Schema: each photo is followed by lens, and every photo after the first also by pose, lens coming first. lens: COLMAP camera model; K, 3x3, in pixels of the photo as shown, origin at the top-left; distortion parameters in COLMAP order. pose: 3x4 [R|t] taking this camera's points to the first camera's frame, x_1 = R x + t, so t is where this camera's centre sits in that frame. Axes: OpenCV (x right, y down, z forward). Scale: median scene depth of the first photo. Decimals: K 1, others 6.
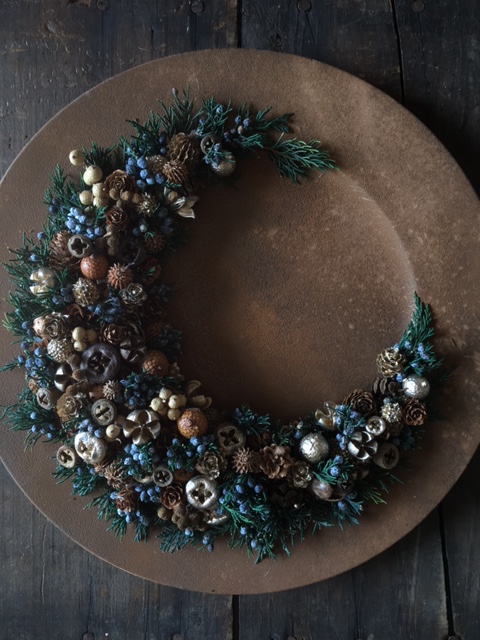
lens RADIAL K [[542.9, 0, 242.2], [0, 542.9, 320.0], [0, 0, 1]] dist [0.011051, -0.022775]
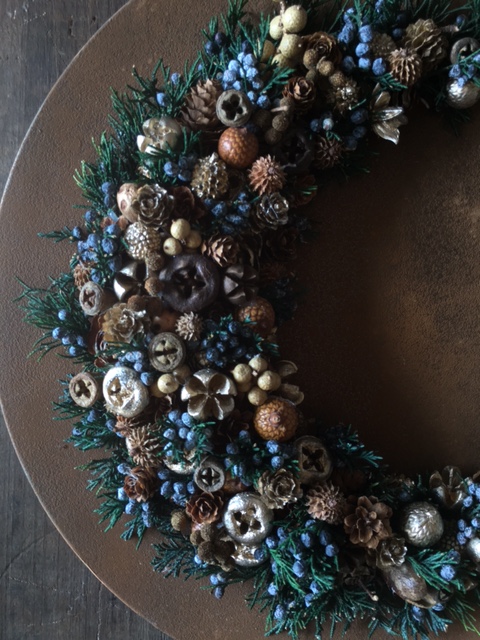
lens RADIAL K [[542.9, 0, 237.7], [0, 542.9, 320.0], [0, 0, 1]] dist [0.011051, -0.022775]
pose [[0.915047, 0.403343, 0.002020, -0.188587], [-0.403330, 0.914947, 0.014039, 0.086855], [0.003815, -0.013661, 0.999899, 0.328988]]
